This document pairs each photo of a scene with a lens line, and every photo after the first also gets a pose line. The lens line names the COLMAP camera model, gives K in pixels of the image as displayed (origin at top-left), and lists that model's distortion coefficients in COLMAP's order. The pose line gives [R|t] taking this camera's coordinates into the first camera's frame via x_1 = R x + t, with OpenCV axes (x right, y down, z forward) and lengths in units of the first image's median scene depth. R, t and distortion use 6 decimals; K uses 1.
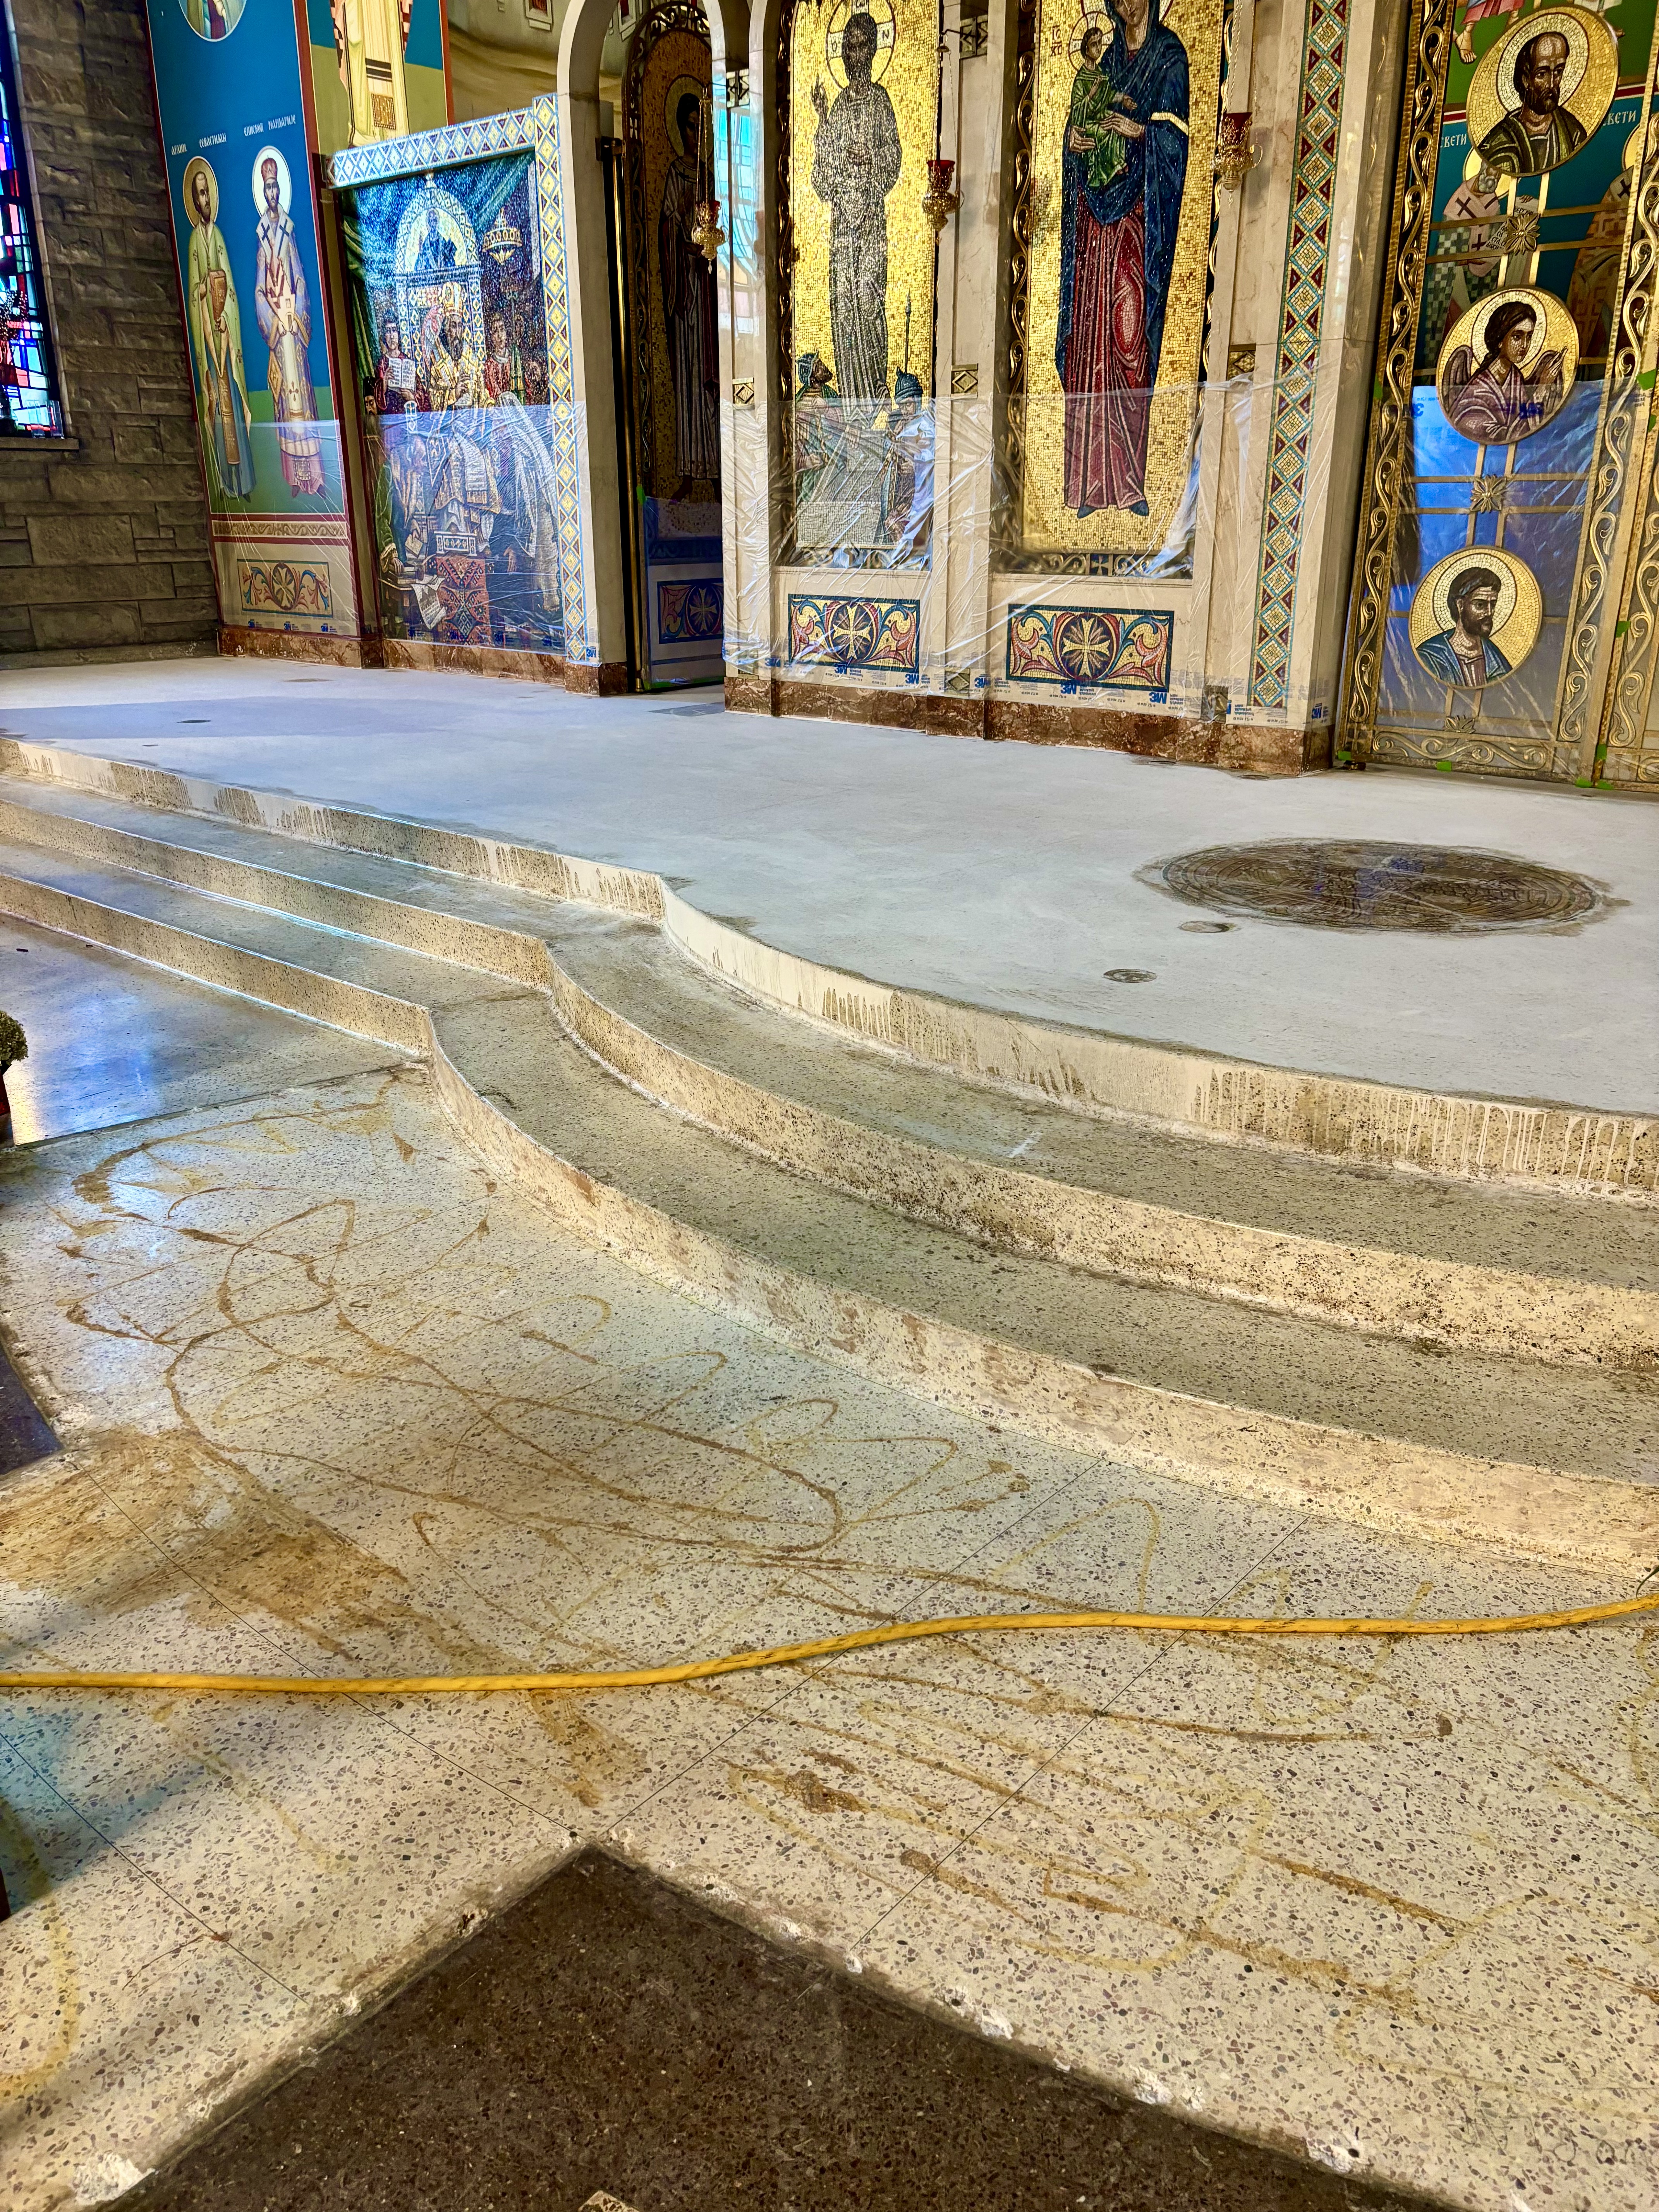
lens RADIAL K [[1673.5, 0, 822.2], [0, 1673.5, 1102.0], [0, 0, 1]] dist [0.028201, 0.000696]
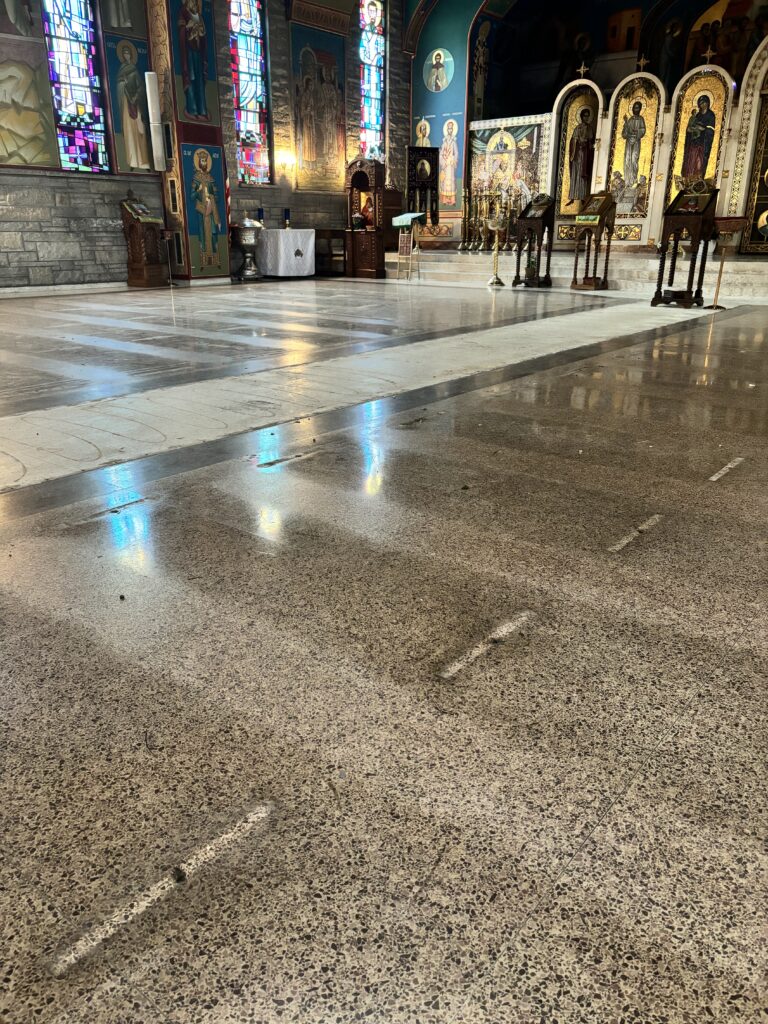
lens RADIAL K [[774.7, 0, 380.6], [0, 774.7, 510.2], [0, 0, 1]] dist [0.028201, 0.000696]
pose [[0.999077, -0.012676, 0.041053, -0.629226], [0.012396, 0.999898, 0.007080, 0.387216], [-0.041138, -0.006564, 0.999132, -0.939332]]
